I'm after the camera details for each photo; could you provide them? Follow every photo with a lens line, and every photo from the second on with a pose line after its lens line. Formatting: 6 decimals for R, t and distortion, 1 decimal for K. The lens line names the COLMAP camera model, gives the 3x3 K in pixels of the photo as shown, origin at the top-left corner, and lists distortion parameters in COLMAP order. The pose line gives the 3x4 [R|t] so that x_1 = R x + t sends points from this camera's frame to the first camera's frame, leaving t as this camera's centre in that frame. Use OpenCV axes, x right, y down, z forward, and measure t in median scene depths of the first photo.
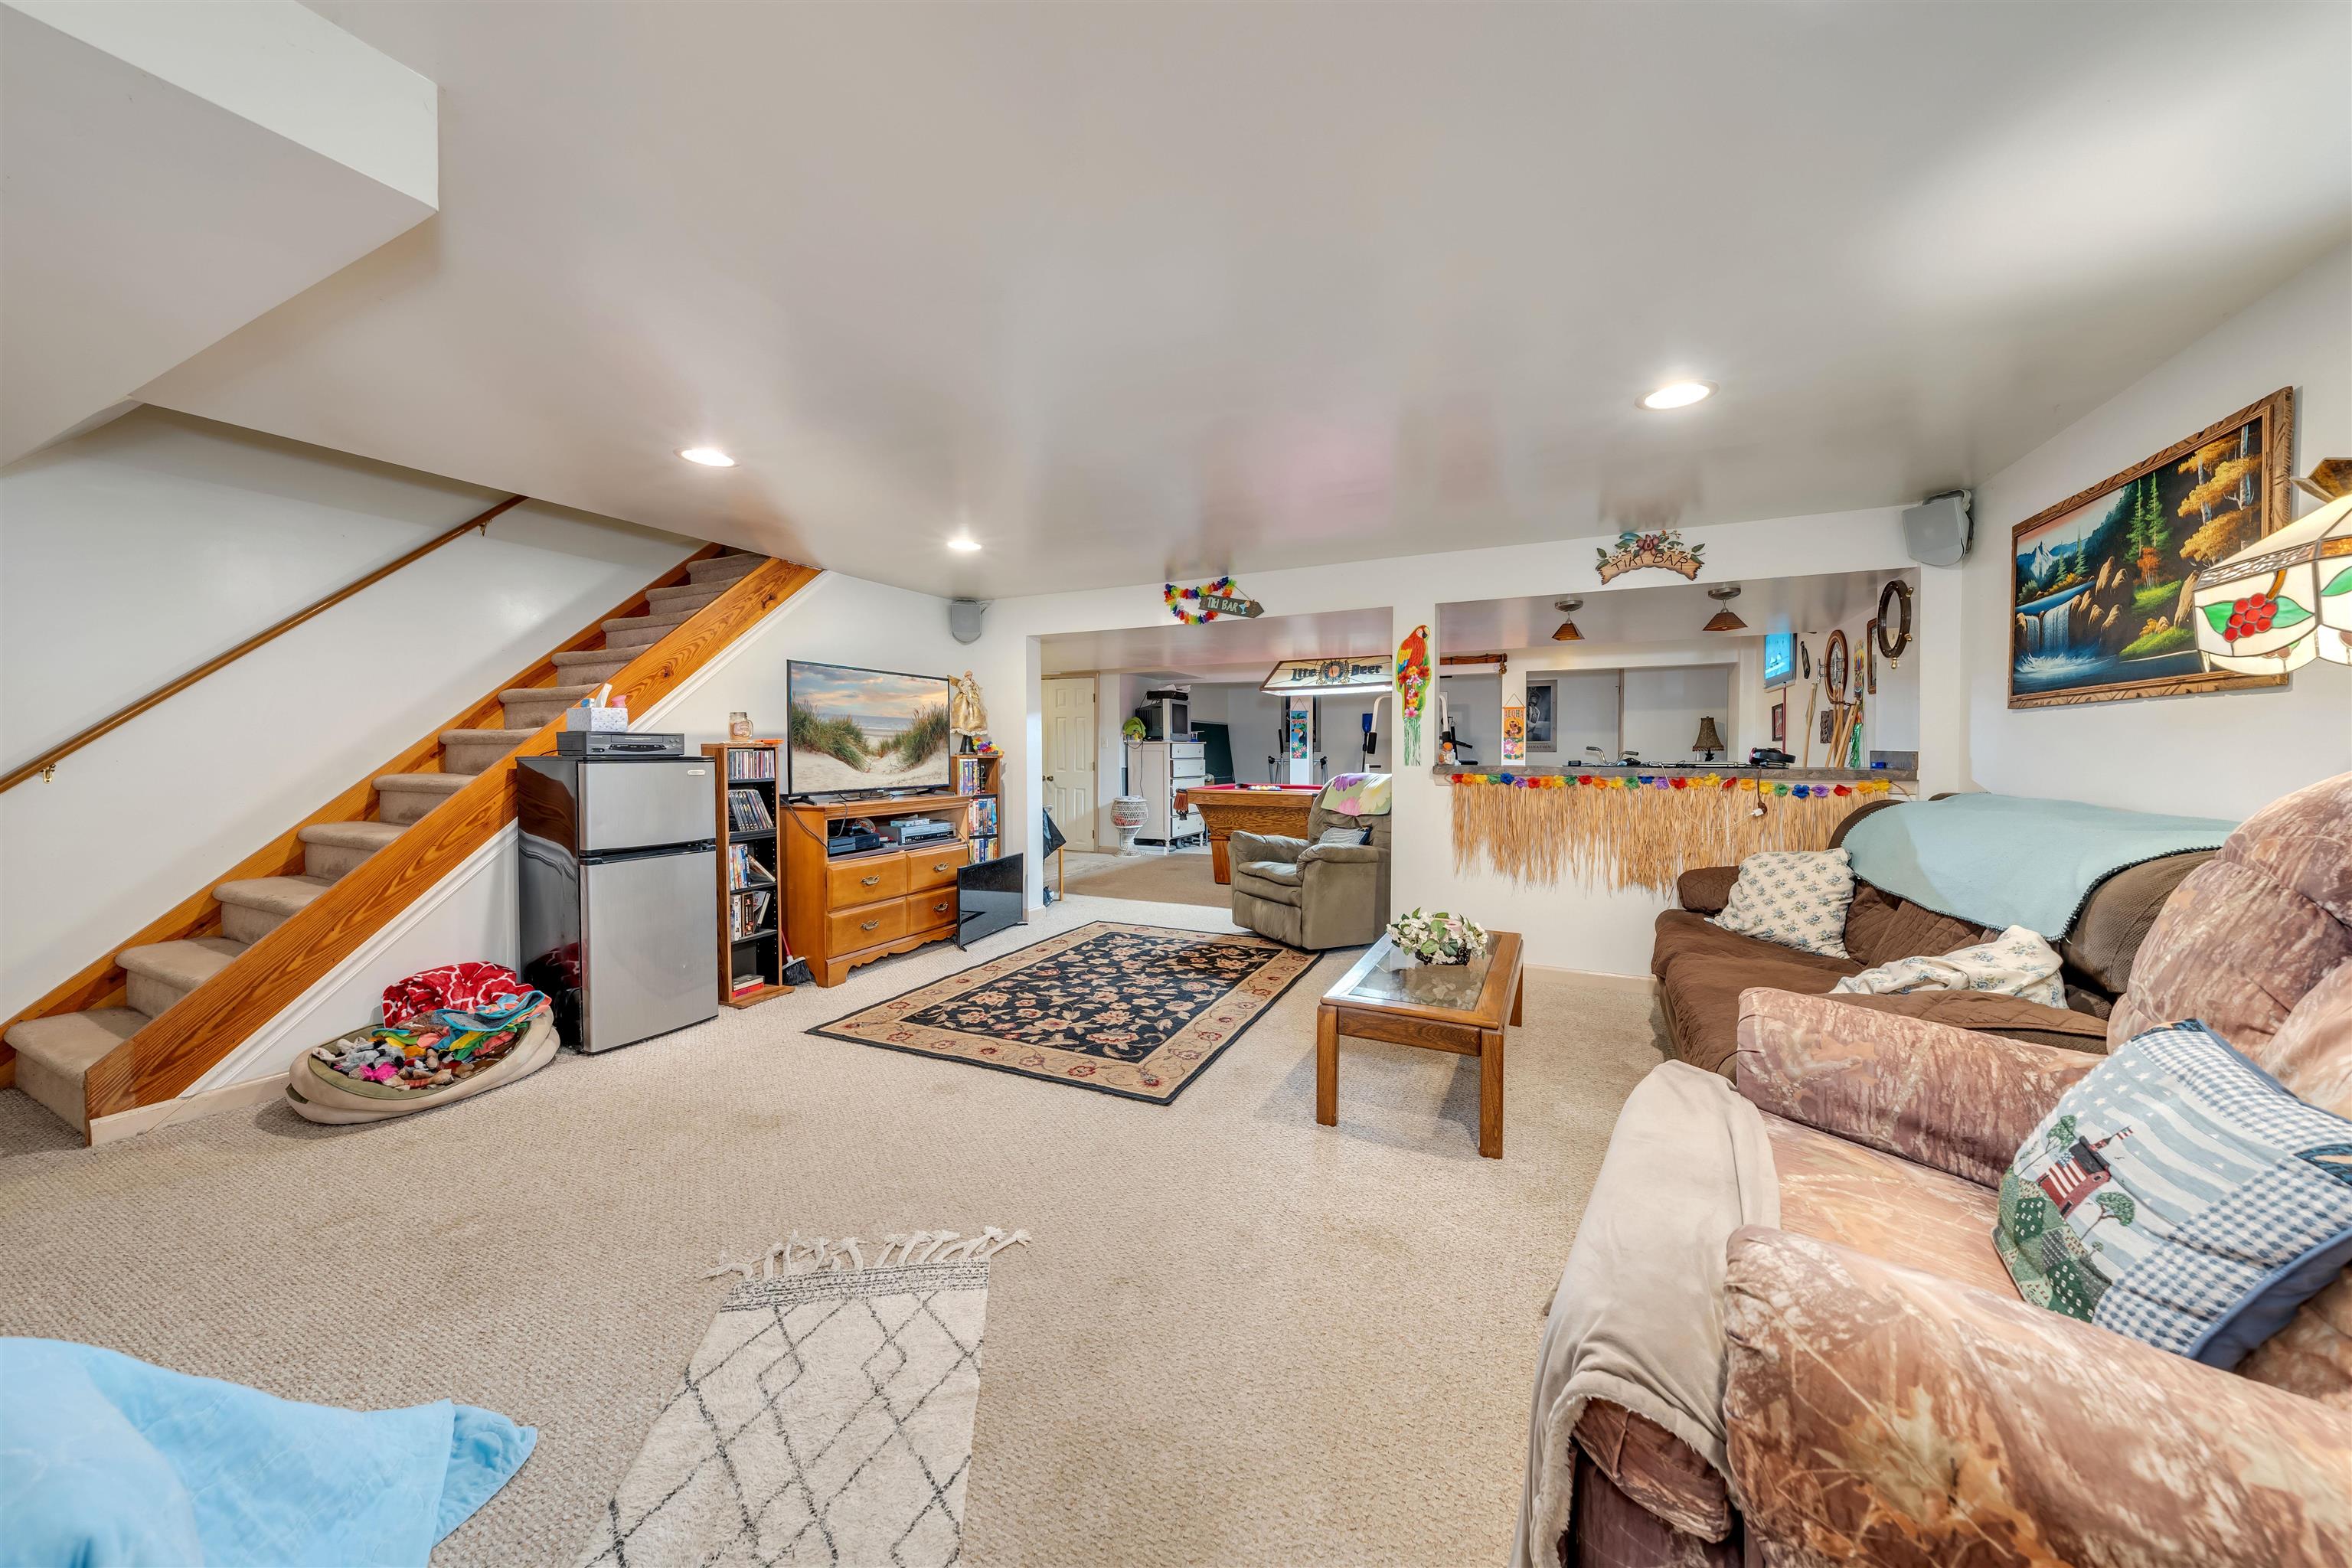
lens RADIAL K [[808.4, 0, 1171.2], [0, 808.4, 771.0], [0, 0, 1]] dist [-0.000024, -0.002731]
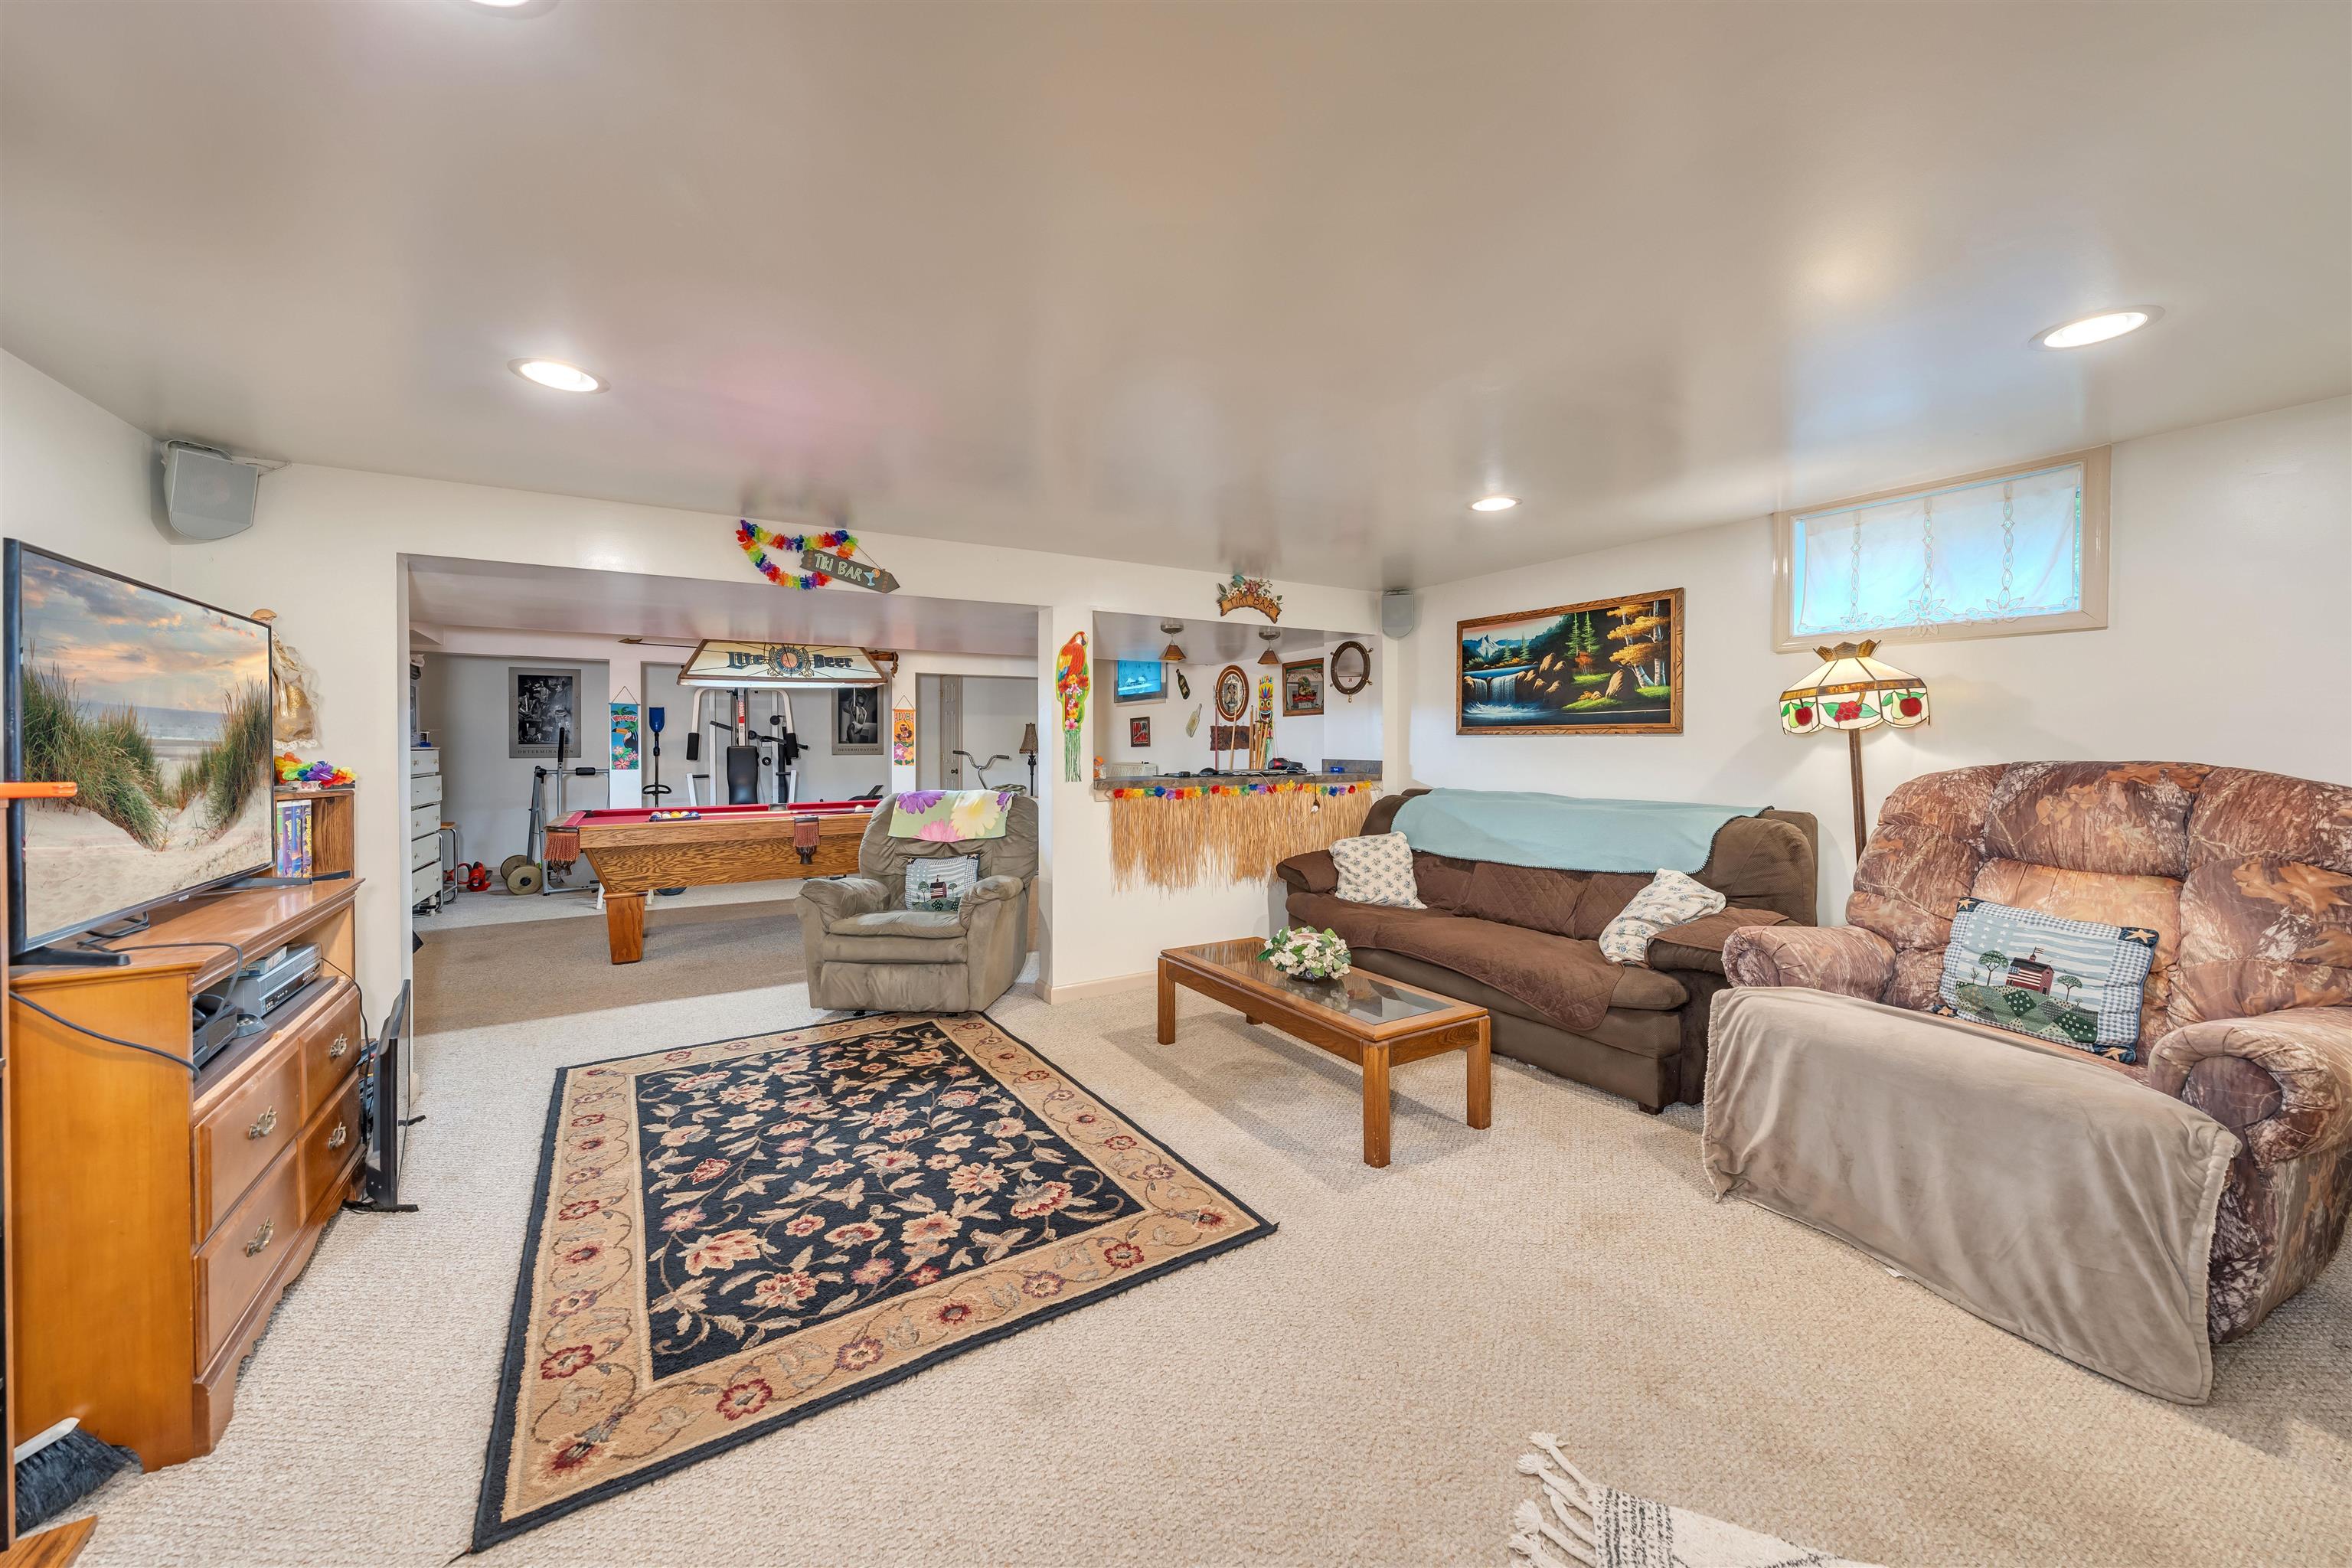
lens RADIAL K [[857.4, 0, 1167.7], [0, 857.4, 751.3], [0, 0, 1]] dist [-0.001715, -0.000199]
pose [[0.538141, -0.010383, 0.842791, -0.558890], [0.024759, 0.999687, -0.003493, -0.042282], [-0.842491, 0.022747, 0.538229, 0.453561]]
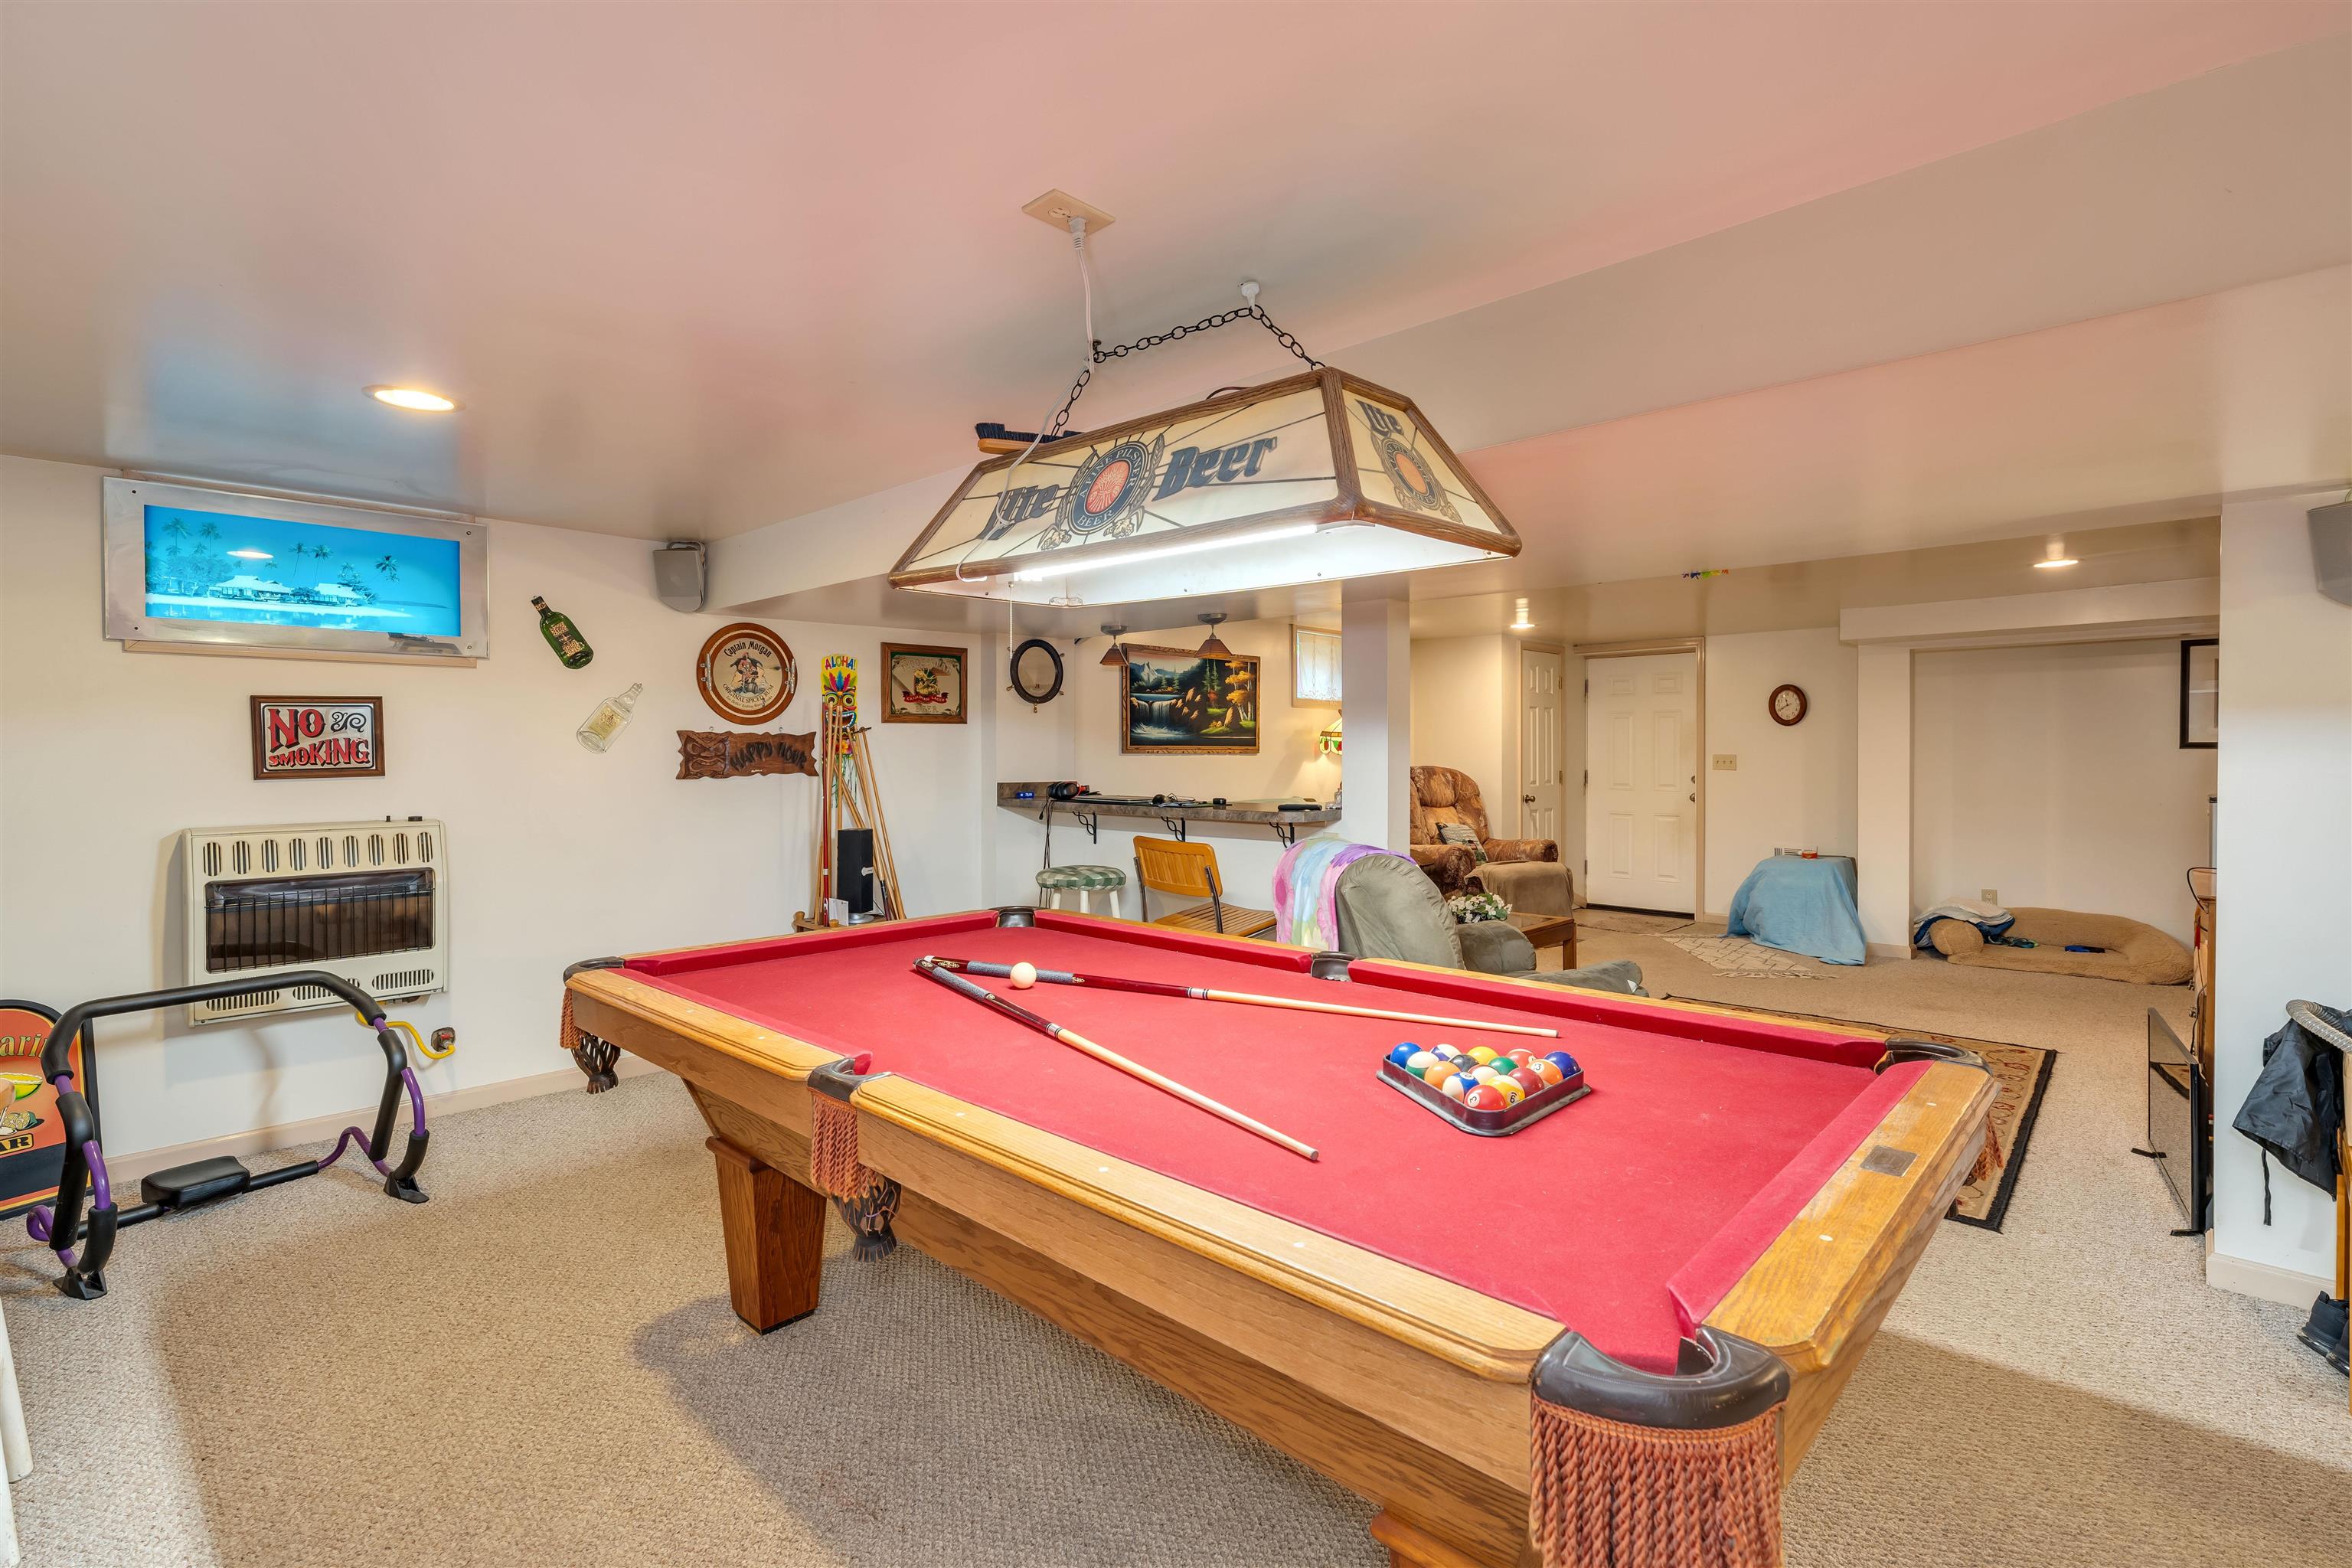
lens RADIAL K [[1084.8, 0, 1176.0], [0, 1084.8, 784.0], [0, 0, 1]] dist [0.000325, -0.000012]
pose [[-0.951364, -0.008674, 0.307946, 0.199789], [0.008258, 0.998526, 0.053639, -0.105188], [-0.307958, 0.053573, -0.949891, 2.457049]]
